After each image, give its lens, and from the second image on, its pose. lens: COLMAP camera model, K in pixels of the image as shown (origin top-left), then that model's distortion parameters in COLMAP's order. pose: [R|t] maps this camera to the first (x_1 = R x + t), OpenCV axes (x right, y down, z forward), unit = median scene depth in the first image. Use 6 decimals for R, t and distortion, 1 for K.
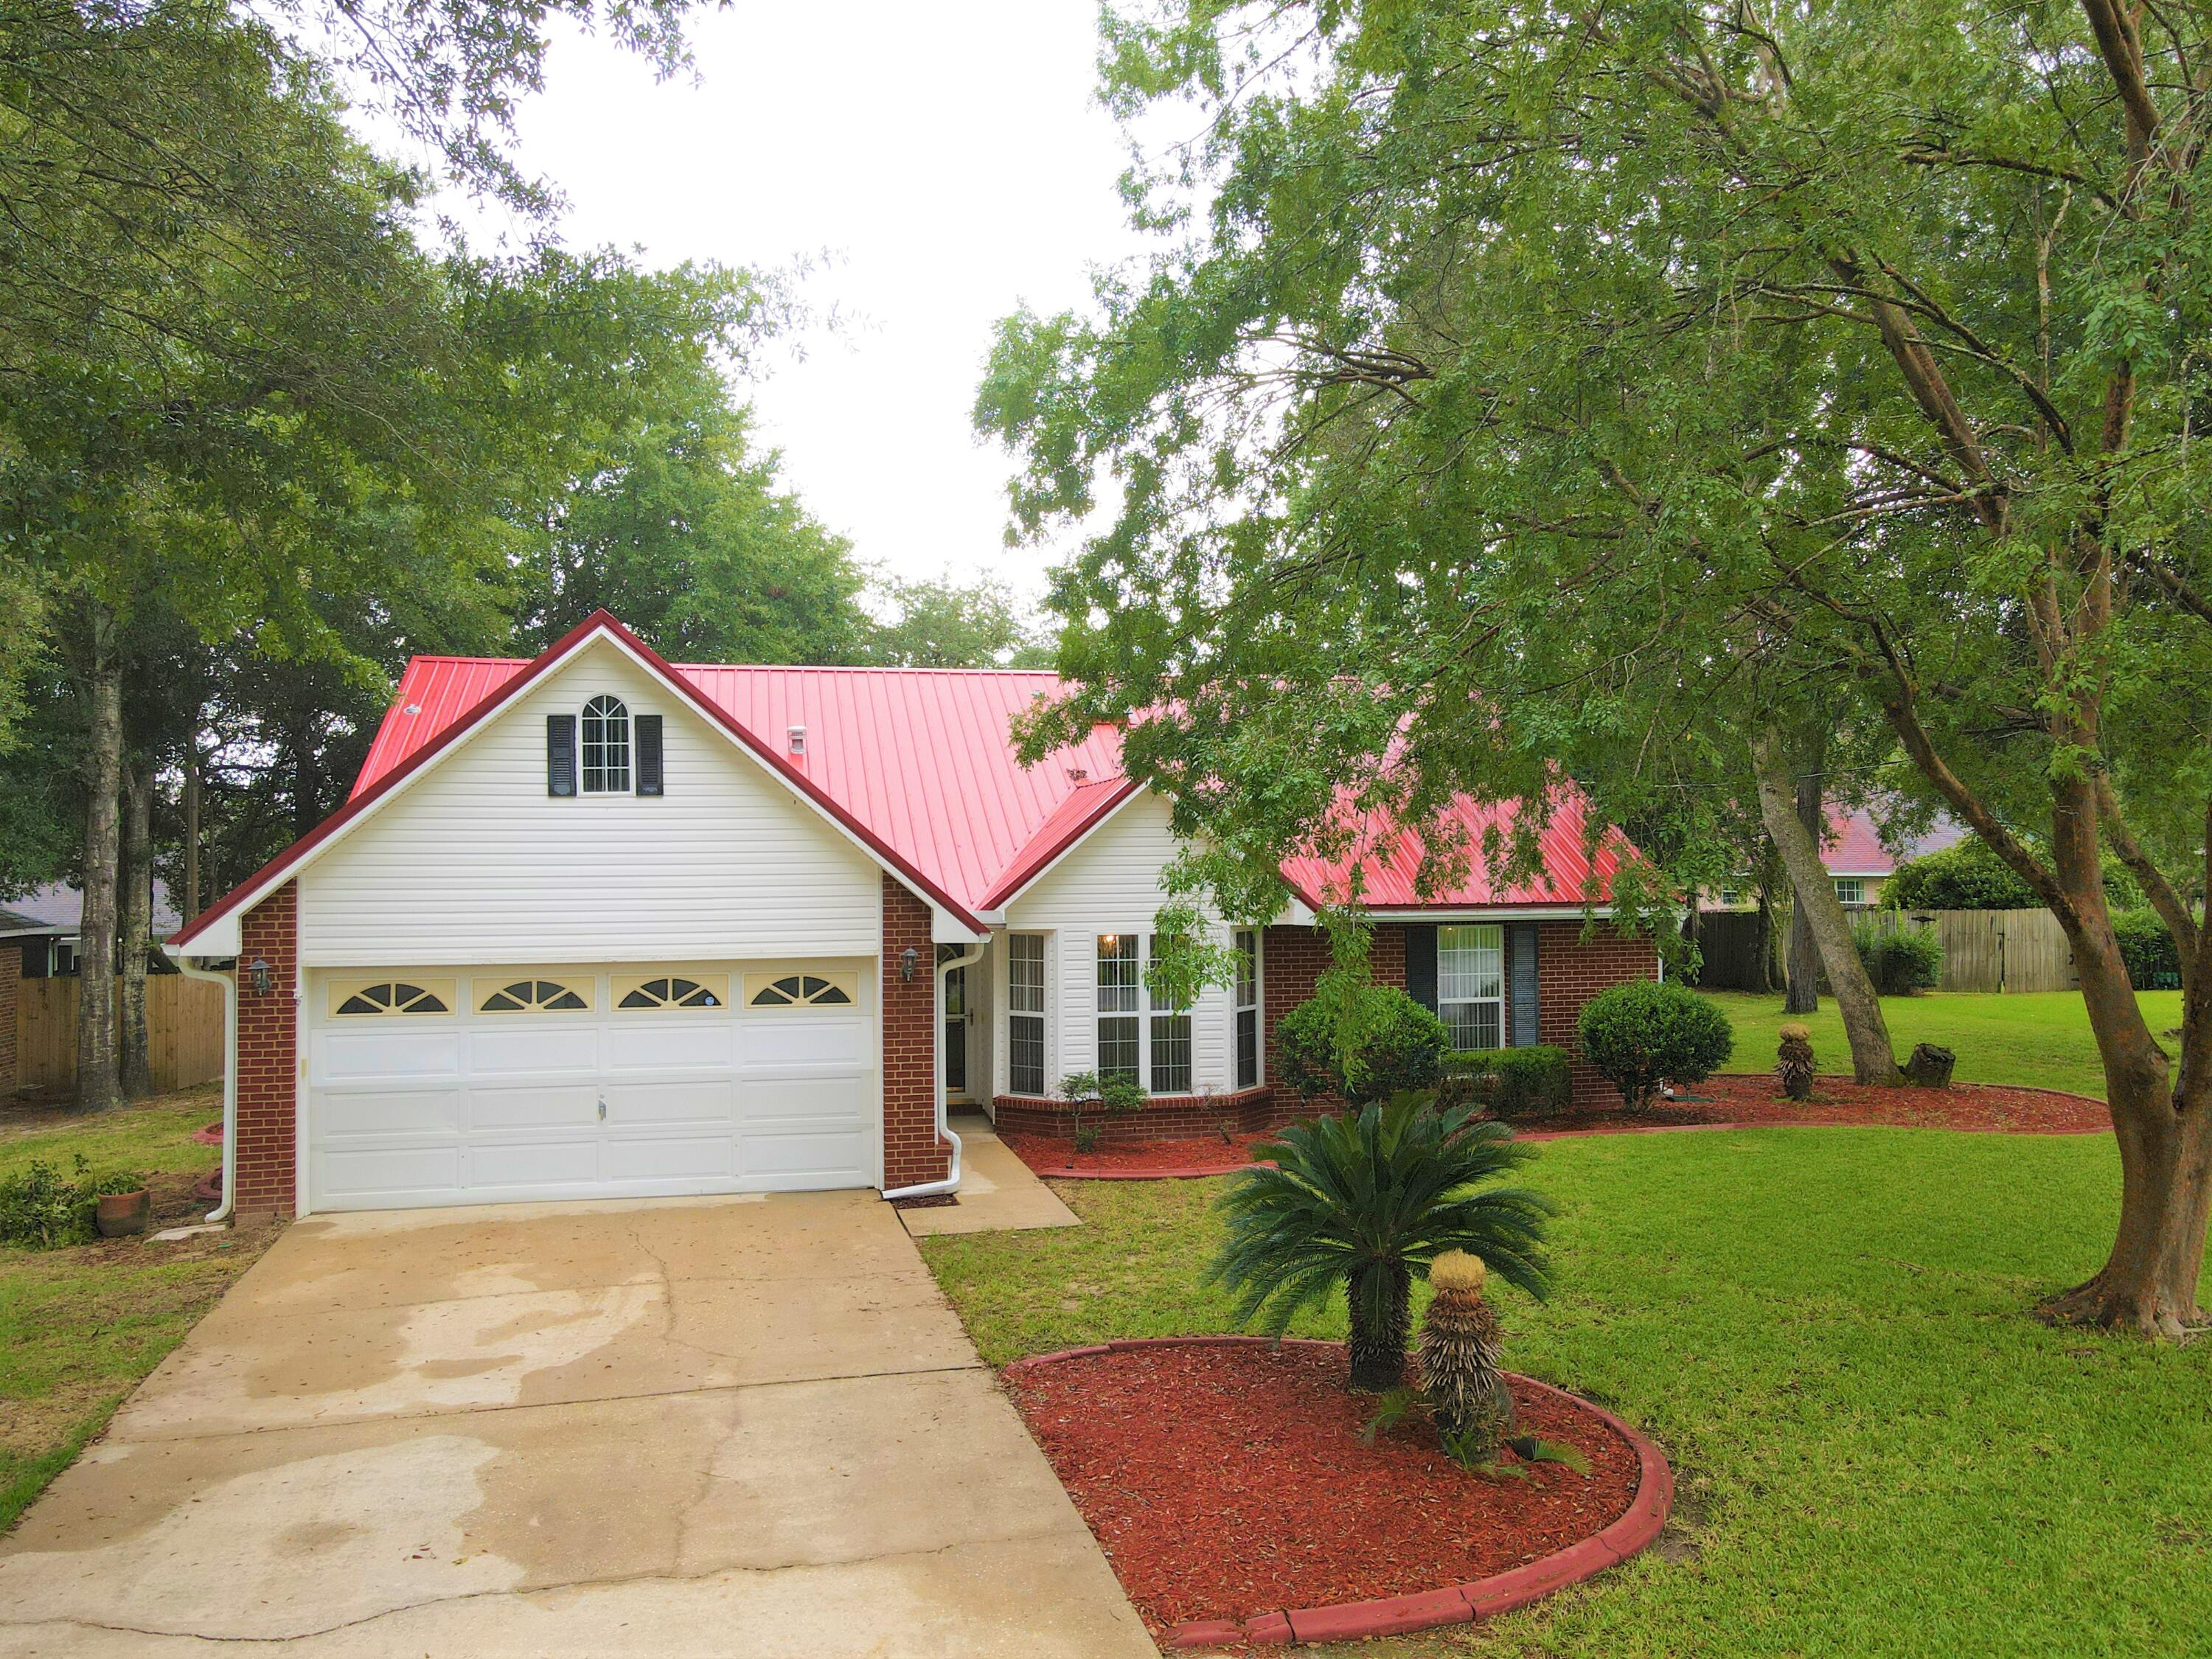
lens RADIAL K [[1635.4, 0, 1077.9], [0, 1635.4, 832.7], [0, 0, 1]] dist [0.005089, 0.019441]
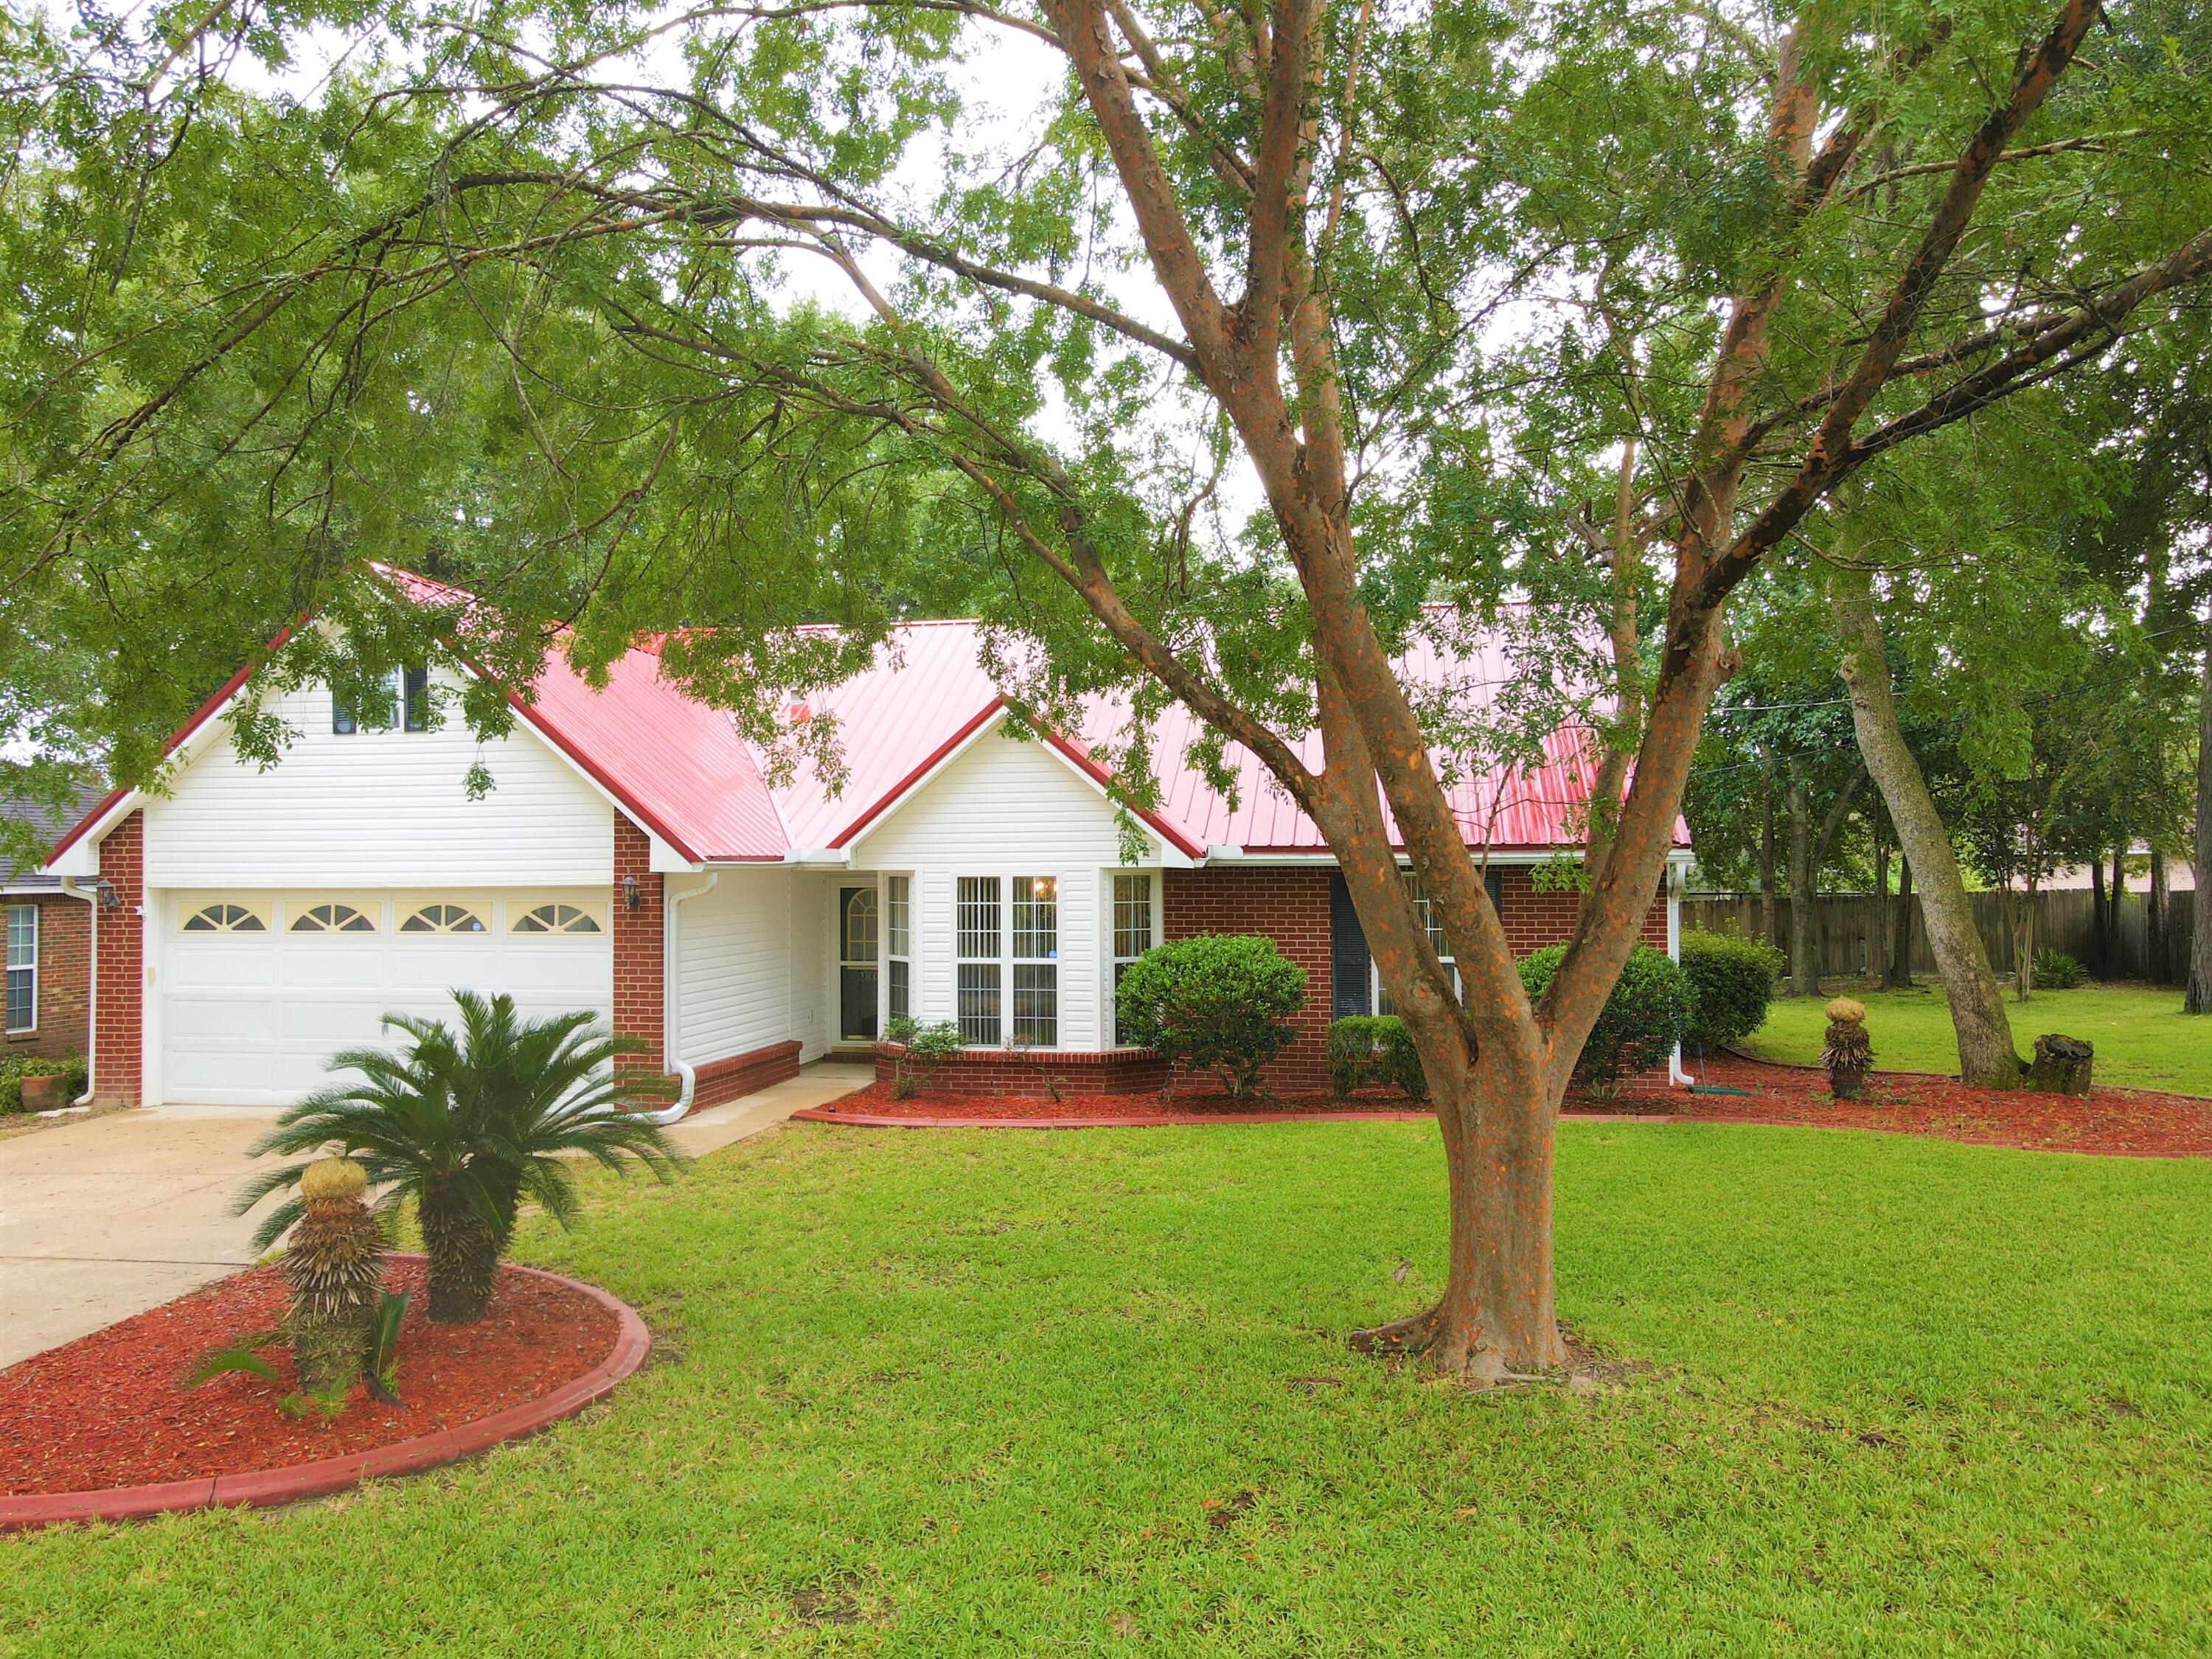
lens RADIAL K [[1635.4, 0, 1077.9], [0, 1635.4, 832.7], [0, 0, 1]] dist [0.005089, 0.019441]
pose [[0.920965, -0.006245, -0.389596, 0.459415], [0.007254, 0.999973, 0.001121, 0.037748], [0.389578, -0.003859, 0.920985, 0.157959]]
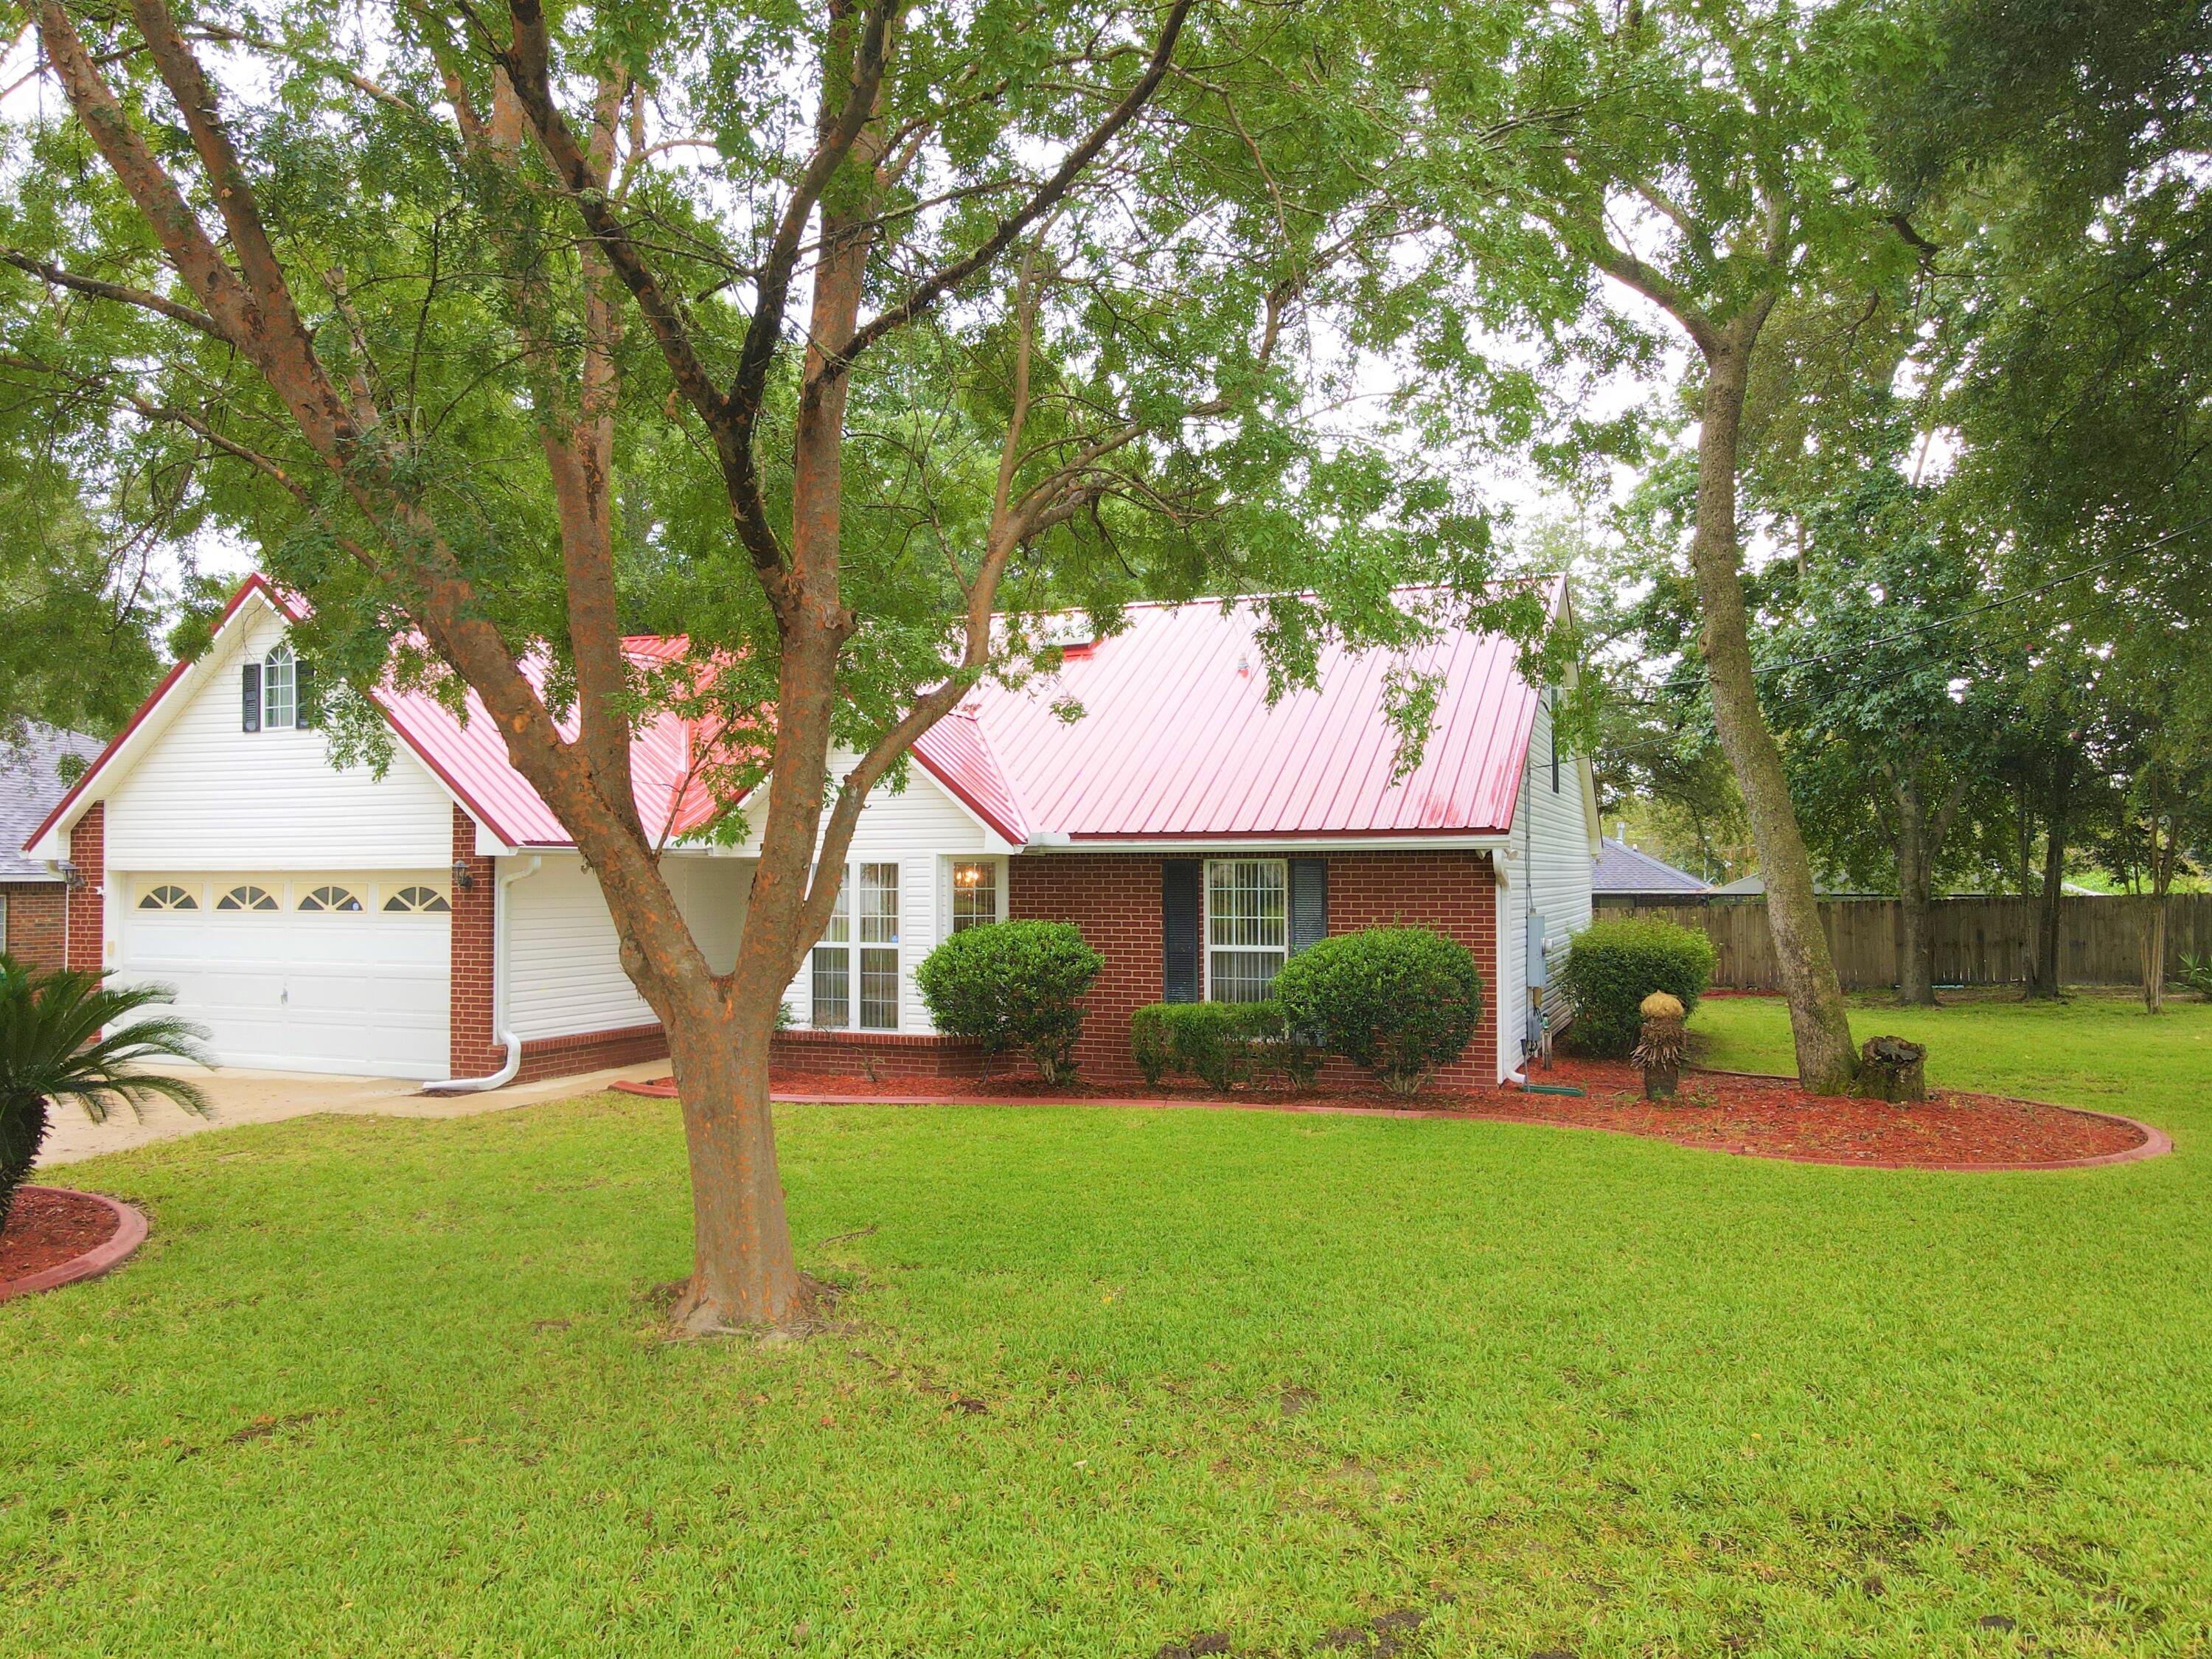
lens RADIAL K [[1635.4, 0, 1077.9], [0, 1635.4, 832.7], [0, 0, 1]] dist [0.005089, 0.019441]
pose [[0.827008, -0.009007, -0.562119, 0.716524], [0.008249, 0.999958, -0.003886, 0.050957], [0.562130, -0.001424, 0.827047, 0.286119]]
